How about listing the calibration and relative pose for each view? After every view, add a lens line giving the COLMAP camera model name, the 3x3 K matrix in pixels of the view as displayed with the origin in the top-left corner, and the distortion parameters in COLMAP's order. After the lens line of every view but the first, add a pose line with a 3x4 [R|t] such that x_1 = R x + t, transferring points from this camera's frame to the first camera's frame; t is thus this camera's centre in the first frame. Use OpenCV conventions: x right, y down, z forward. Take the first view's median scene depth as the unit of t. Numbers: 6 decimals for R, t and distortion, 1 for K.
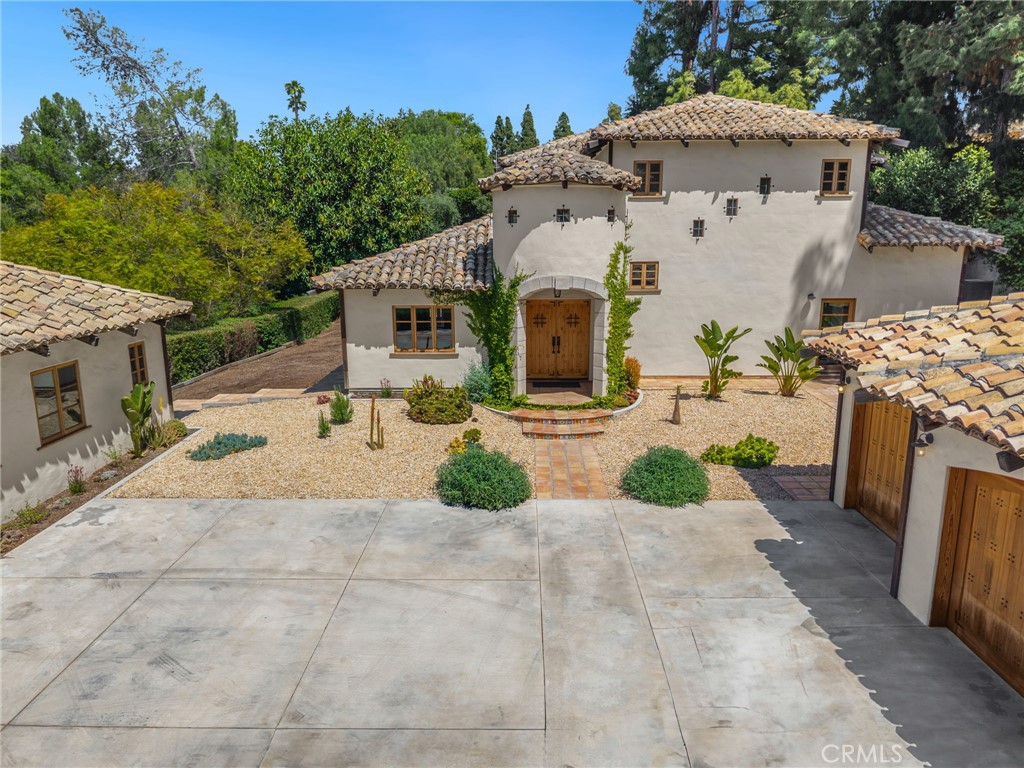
lens RADIAL K [[686.1, 0, 506.1], [0, 686.1, 380.2], [0, 0, 1]] dist [0.015844, -0.004551]
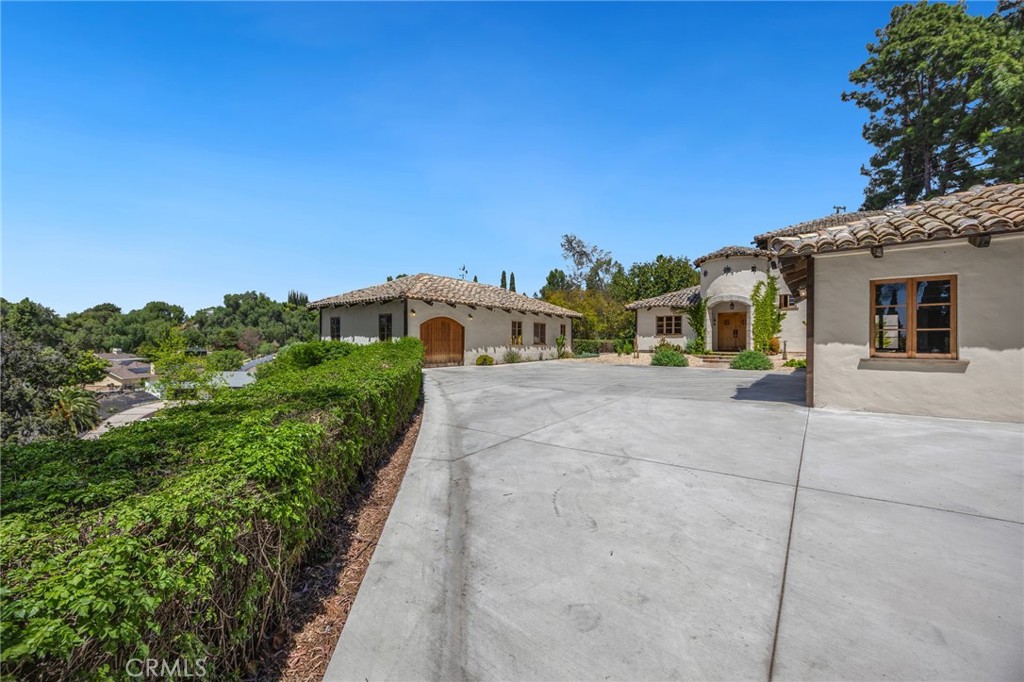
lens RADIAL K [[387.4, 0, 514.3], [0, 387.4, 339.4], [0, 0, 1]] dist [0.001036, 0.000442]
pose [[0.790537, 0.005408, -0.612391, 0.283869], [-0.135011, 0.976898, -0.165659, 0.274314], [0.597347, 0.213639, 0.773004, -0.360424]]
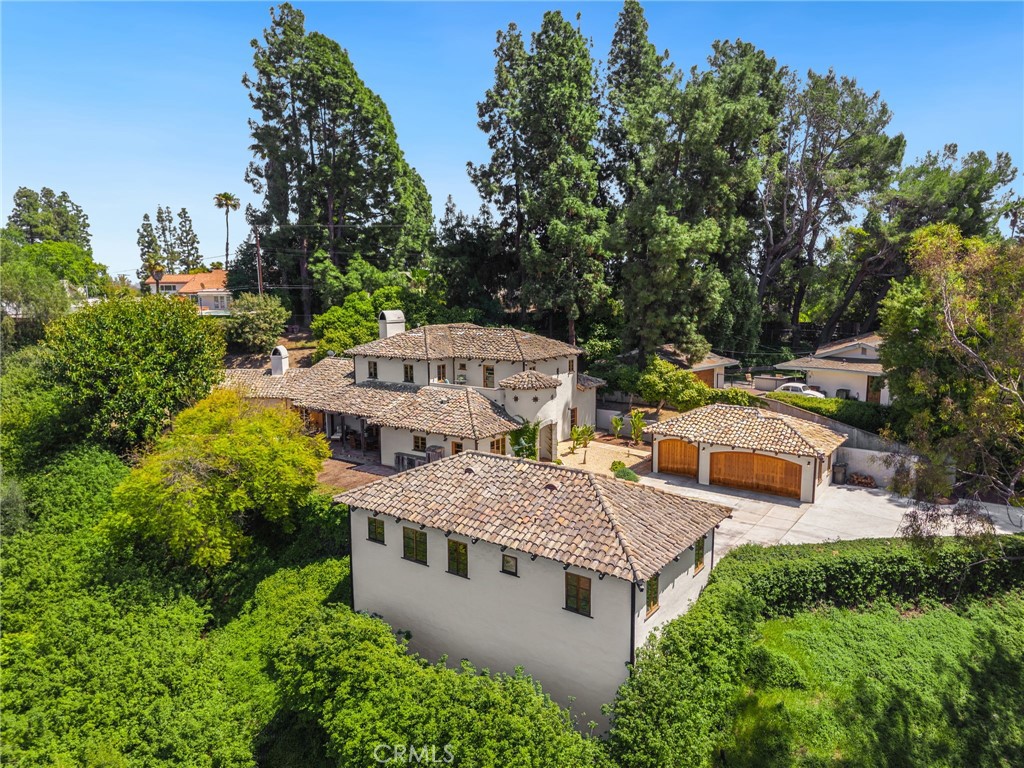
lens RADIAL K [[698.2, 0, 512.0], [0, 698.2, 384.0], [0, 0, 1]] dist [0.050889, -0.053841]
pose [[0.575392, -0.113208, 0.810005, -1.981644], [0.169632, 0.985357, 0.017217, -0.325201], [-0.800093, 0.127496, 0.586170, -0.437063]]
